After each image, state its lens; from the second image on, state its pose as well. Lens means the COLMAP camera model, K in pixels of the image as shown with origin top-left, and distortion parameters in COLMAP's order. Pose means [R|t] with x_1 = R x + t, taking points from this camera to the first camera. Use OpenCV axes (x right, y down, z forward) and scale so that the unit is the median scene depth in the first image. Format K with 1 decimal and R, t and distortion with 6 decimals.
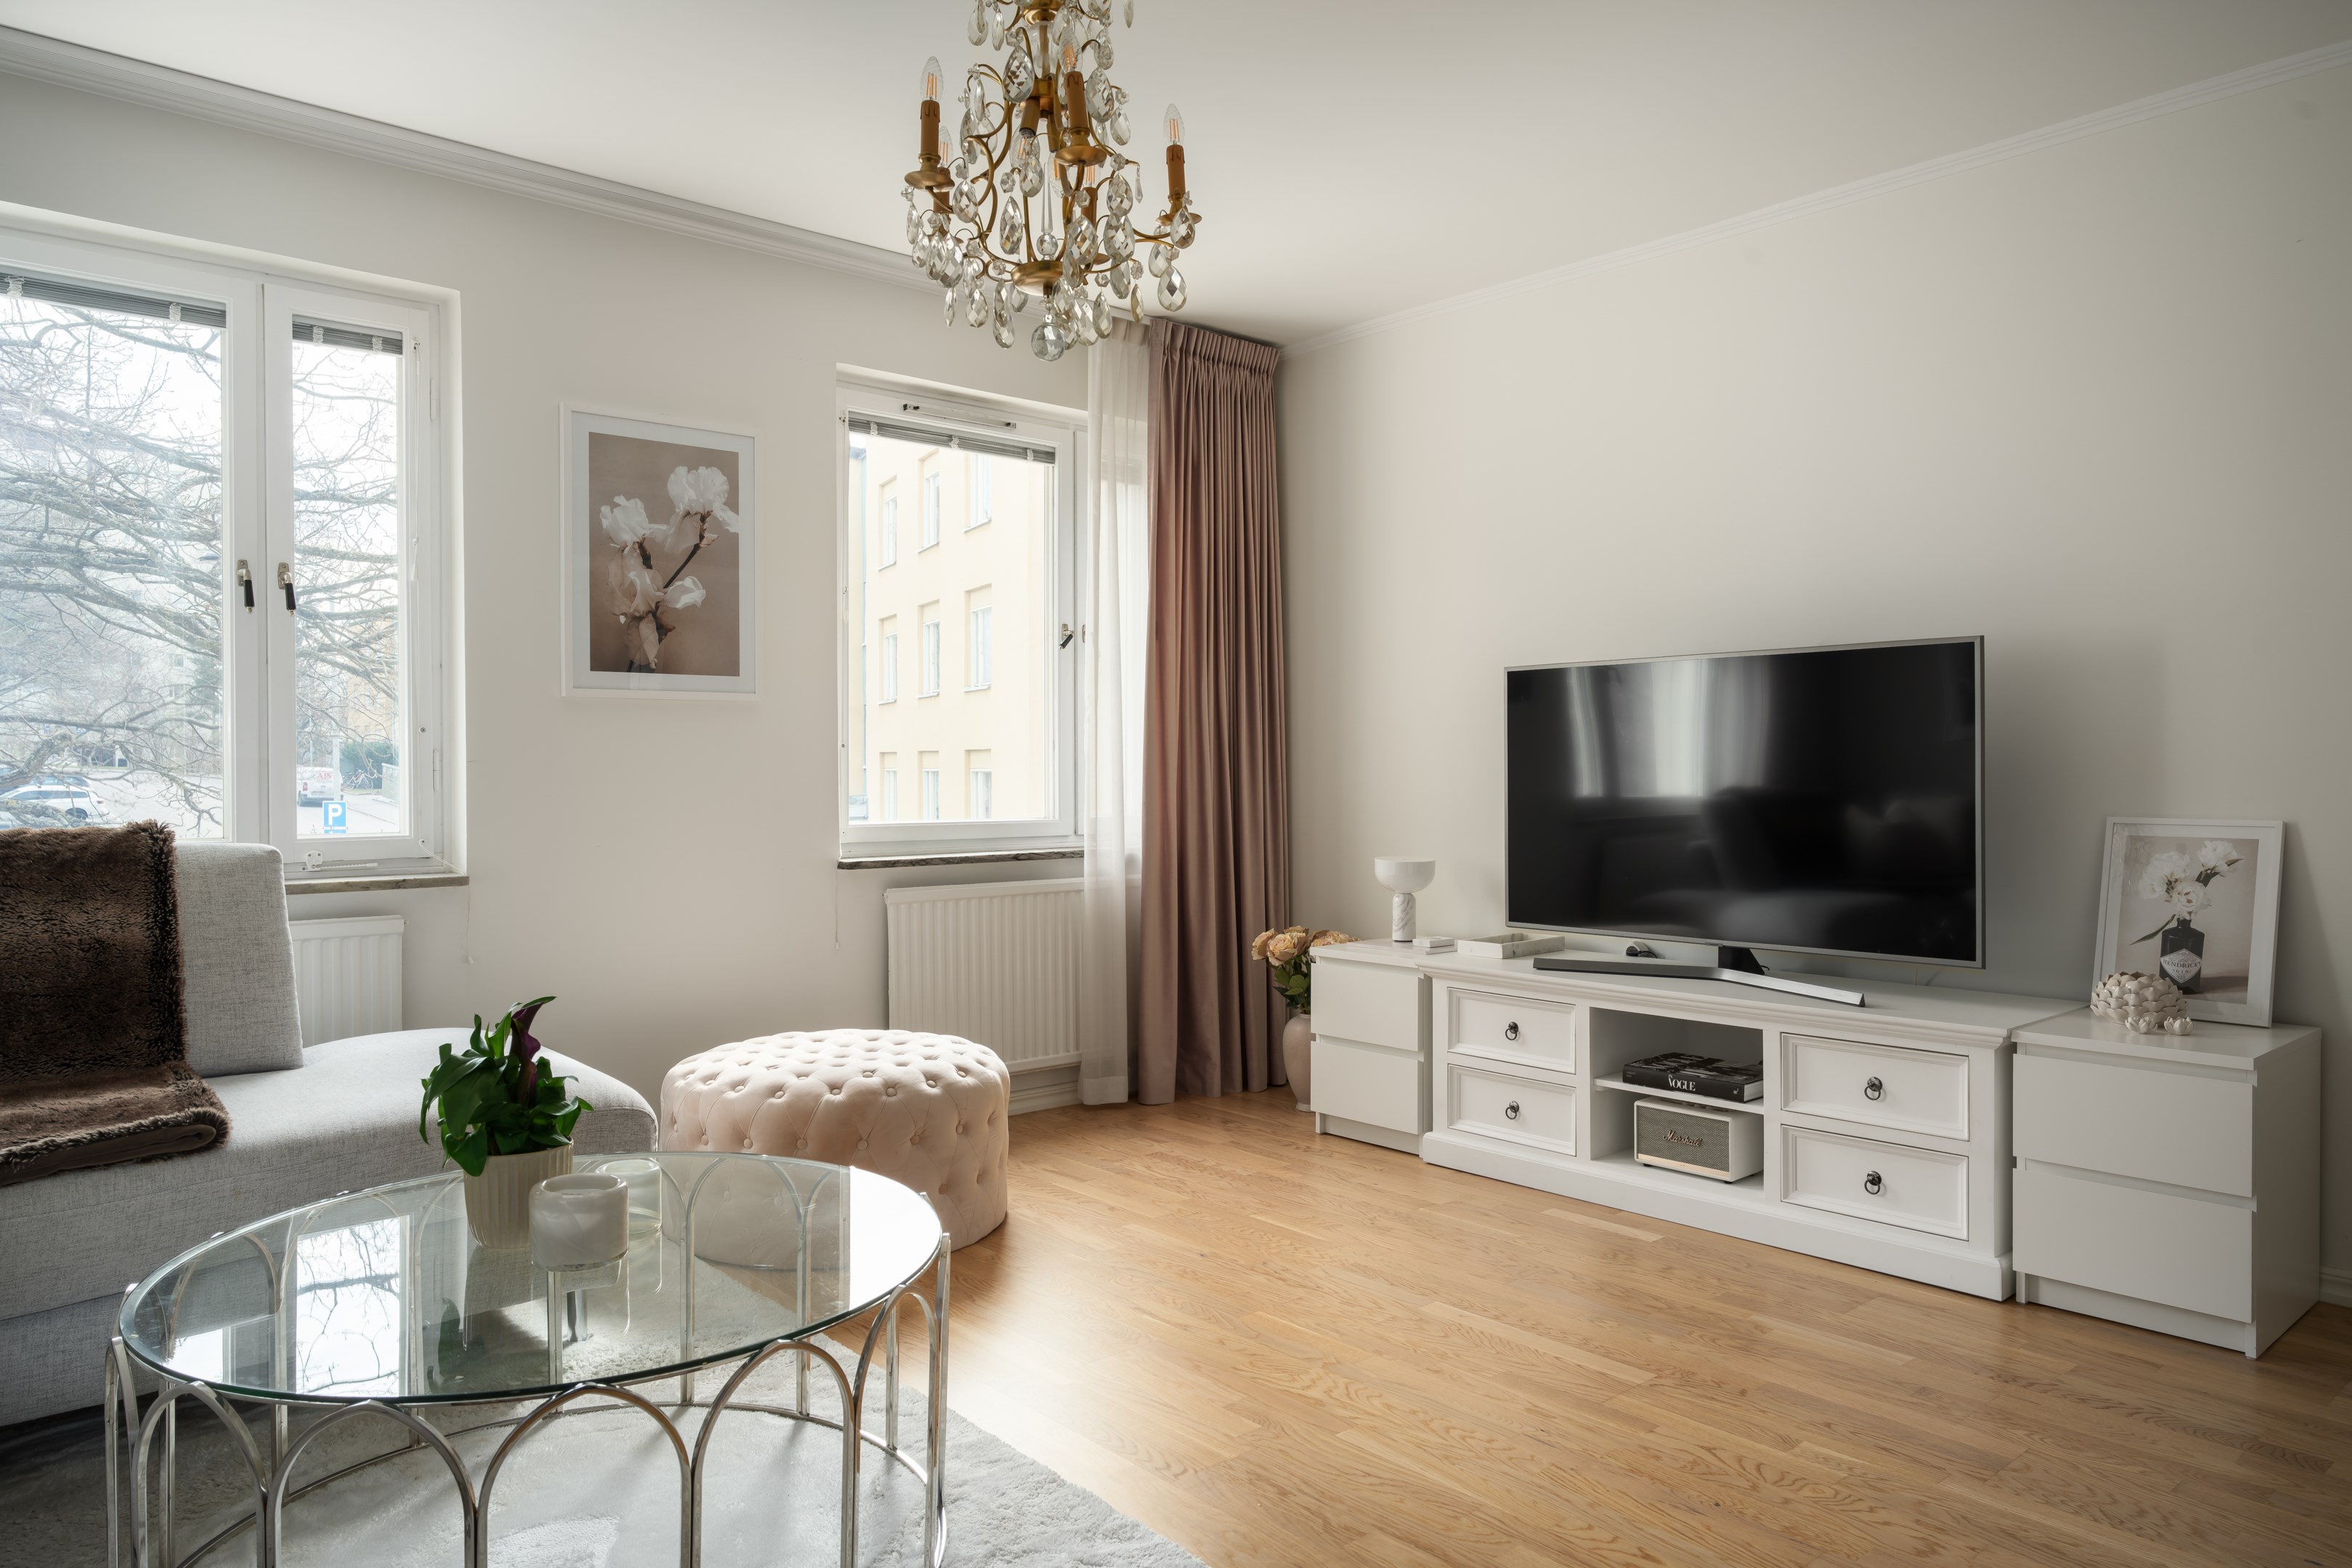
lens RADIAL K [[1531.6, 0, 1170.7], [0, 1531.6, 777.7], [0, 0, 1]] dist [-0.001328, 0.002012]
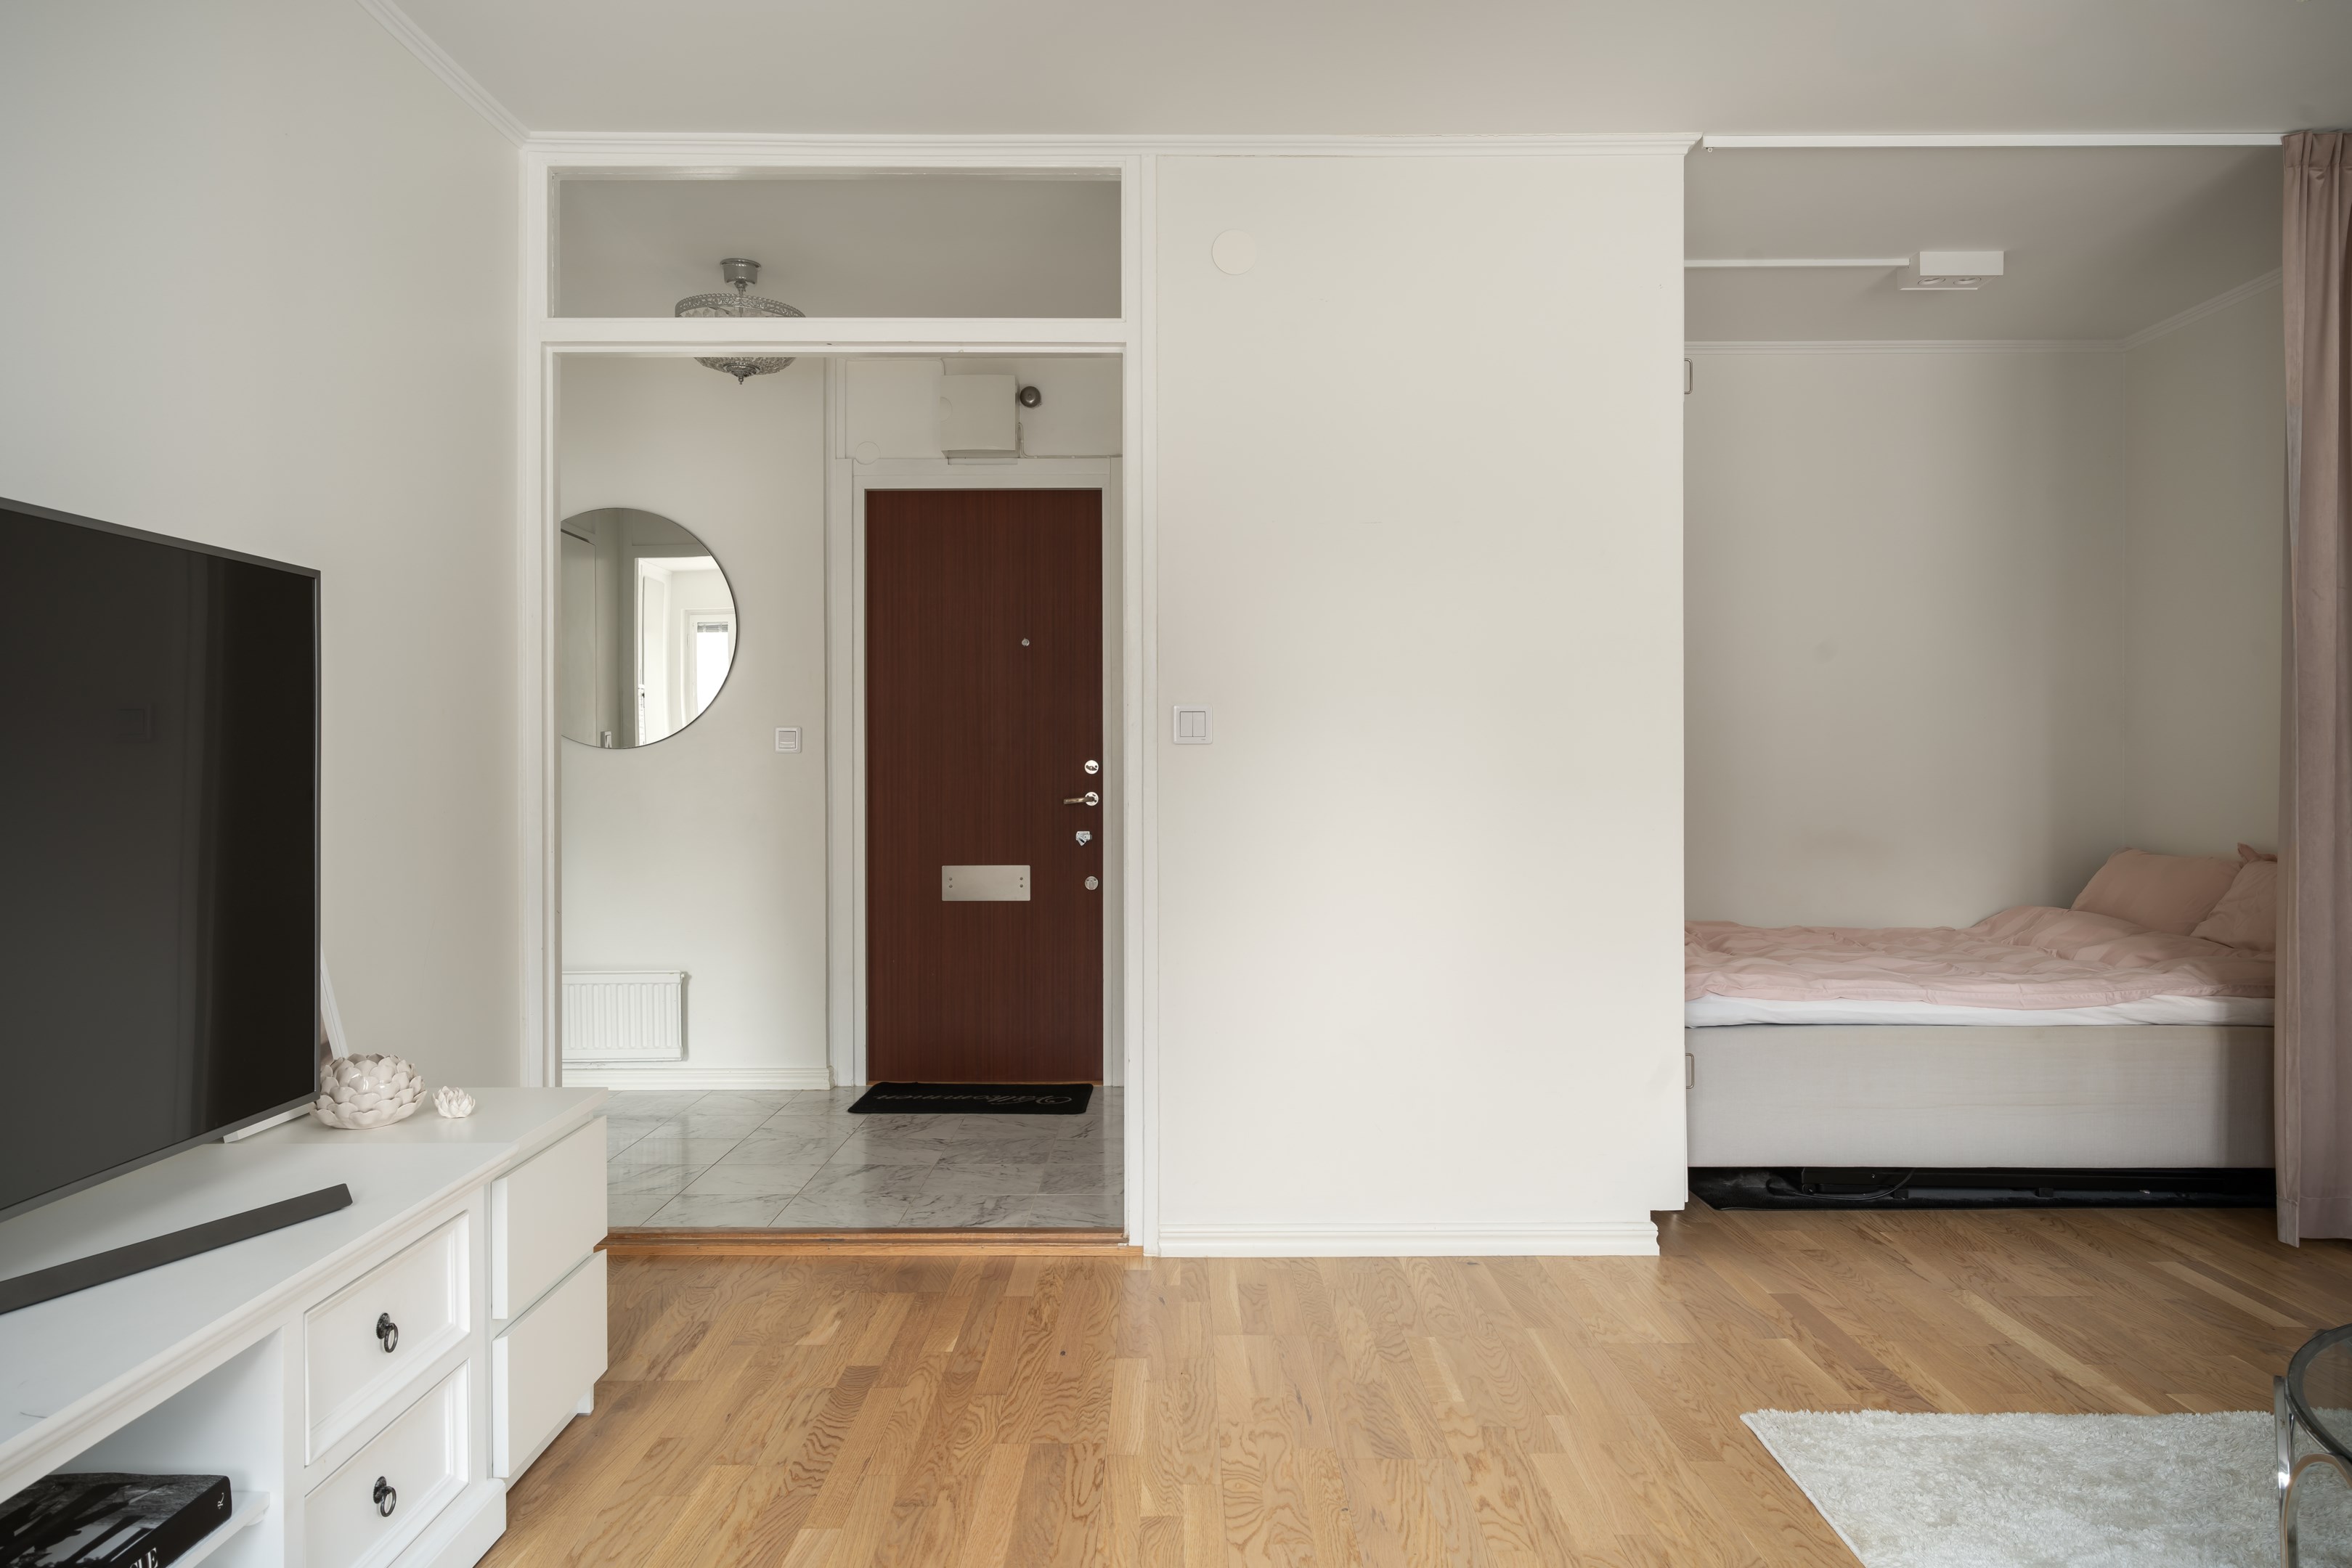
lens RADIAL K [[1531.6, 0, 1176.0], [0, 1531.6, 782.3], [0, 0, 1]] dist [-0.001328, 0.002012]
pose [[-0.755641, 0.000216, 0.654986, -0.132482], [0.007467, 0.999938, 0.008285, -0.007713], [-0.654944, 0.011151, -0.755595, 1.107562]]
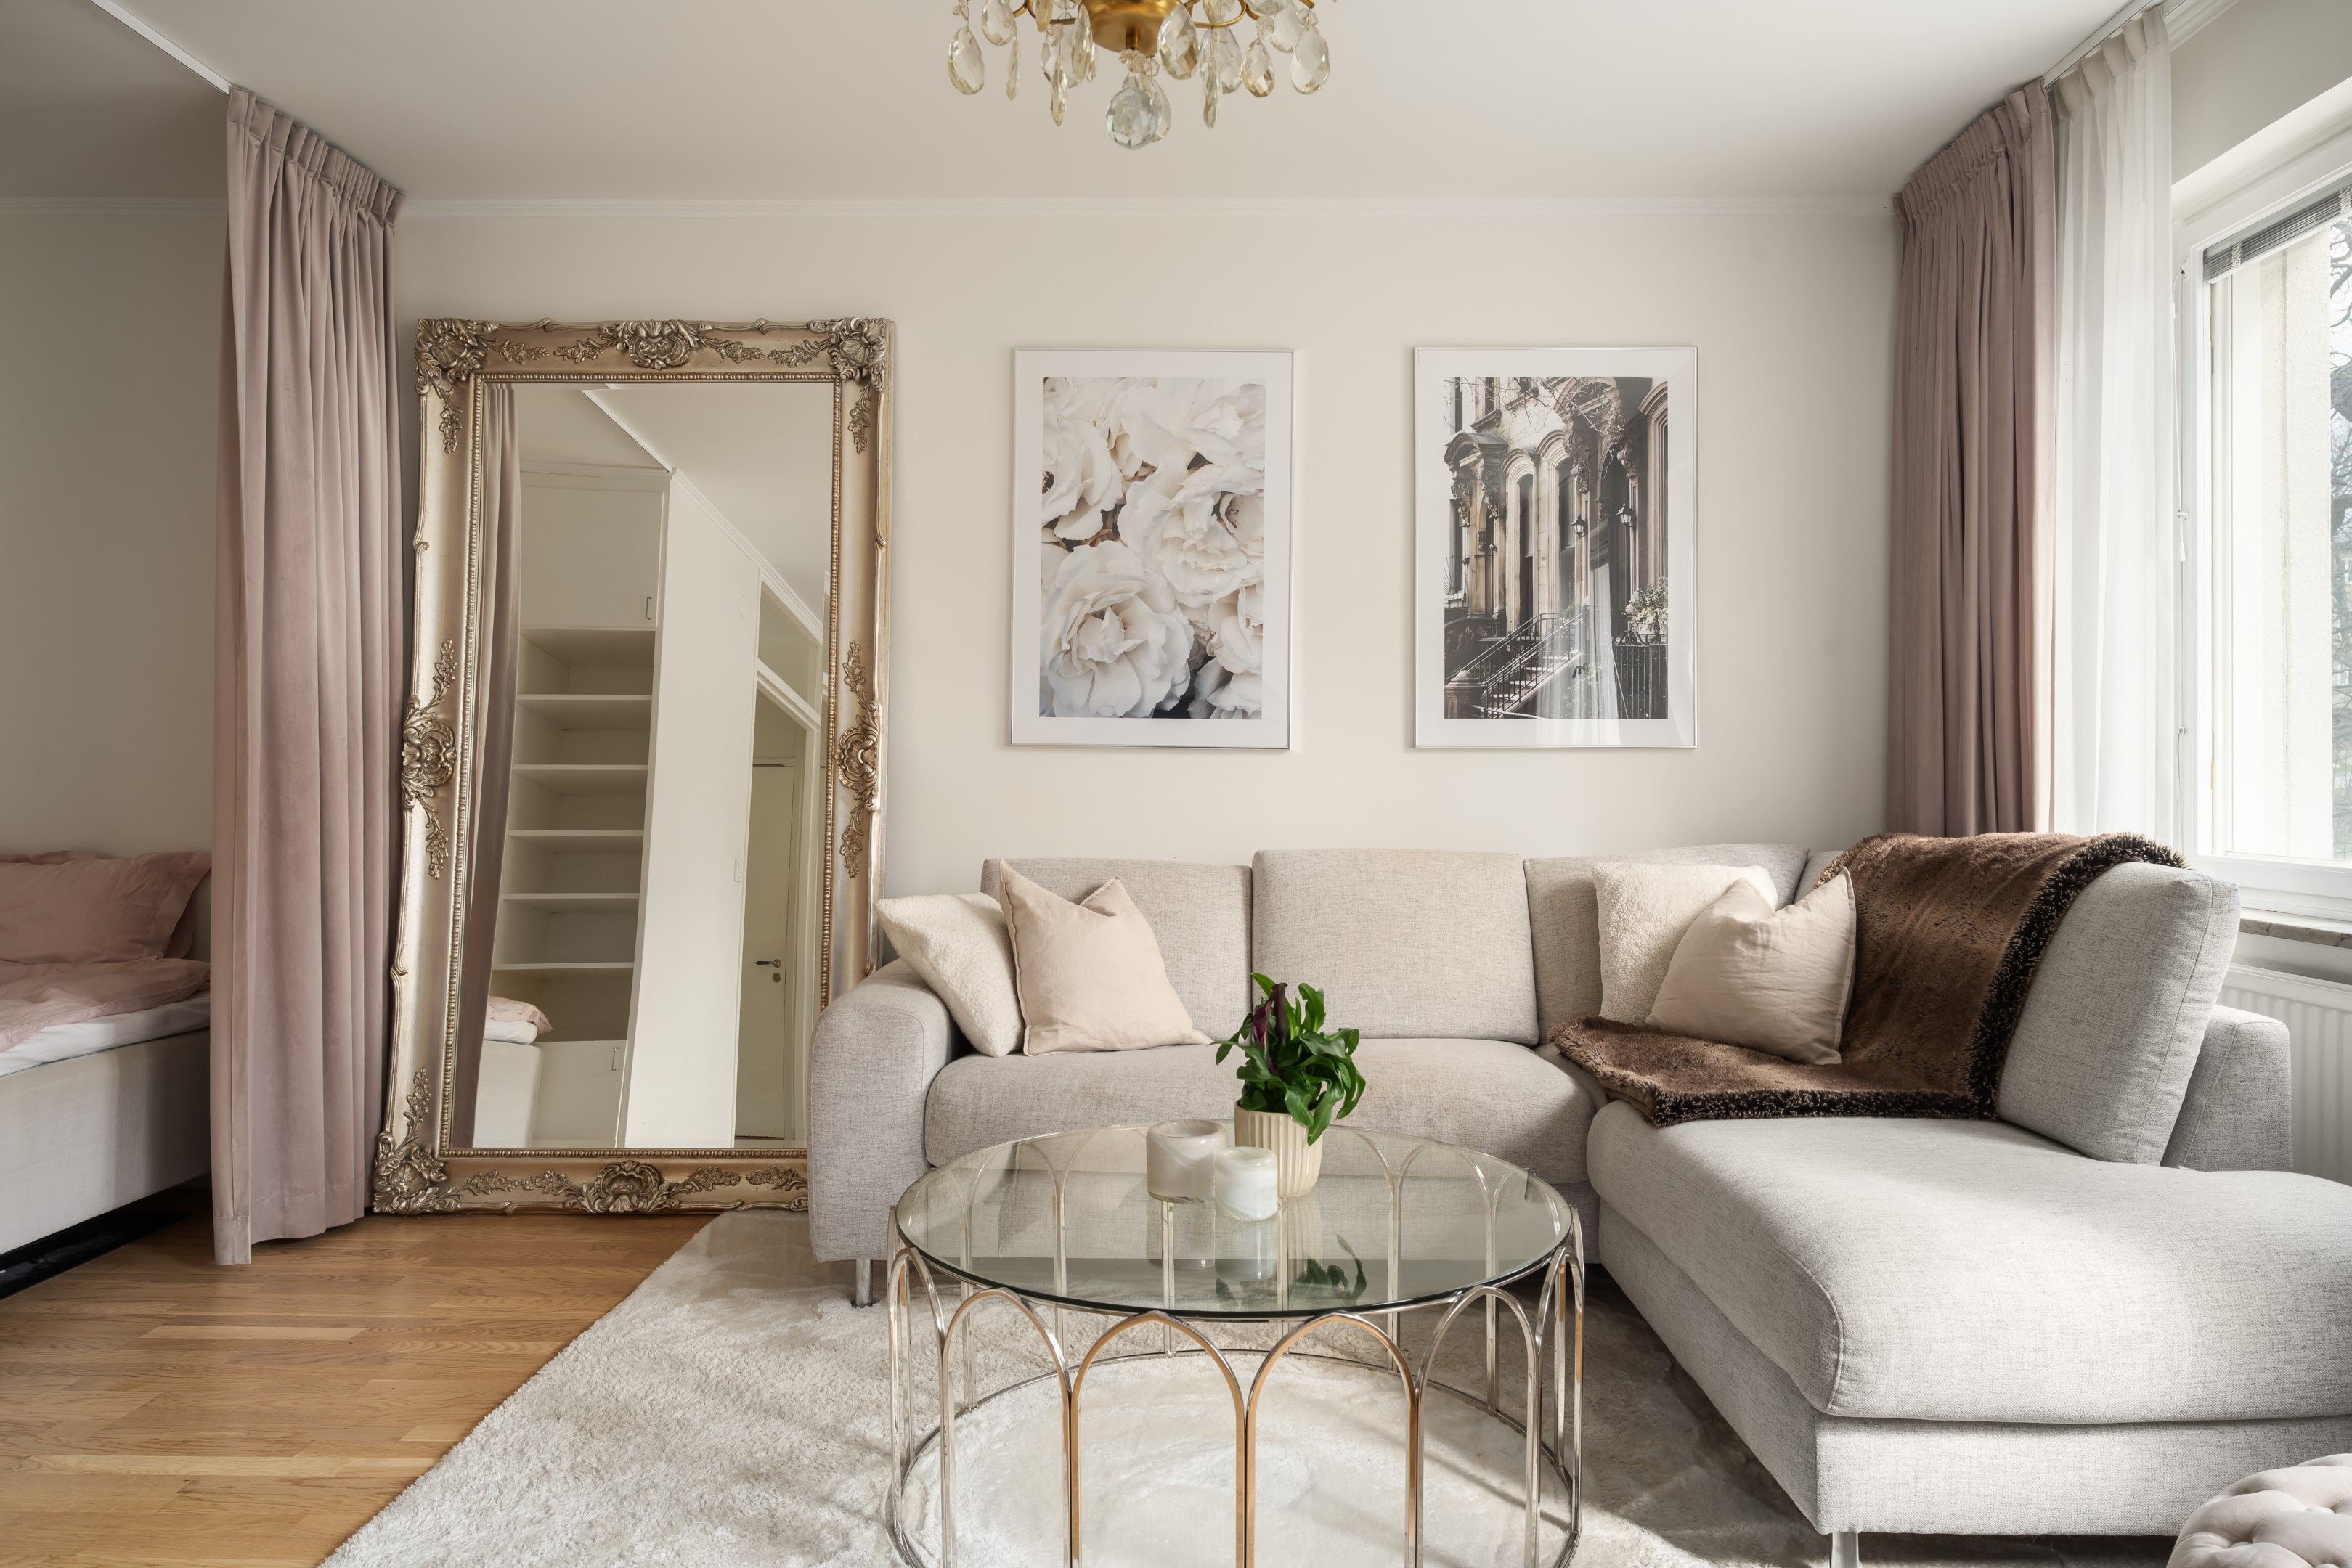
lens RADIAL K [[1531.6, 0, 1192.0], [0, 1531.6, 767.0], [0, 0, 1]] dist [-0.001328, 0.002012]
pose [[-0.665561, -0.002768, -0.746338, 0.255348], [-0.008116, 0.999961, 0.003528, -0.006348], [0.746299, 0.008405, -0.665558, 0.953899]]
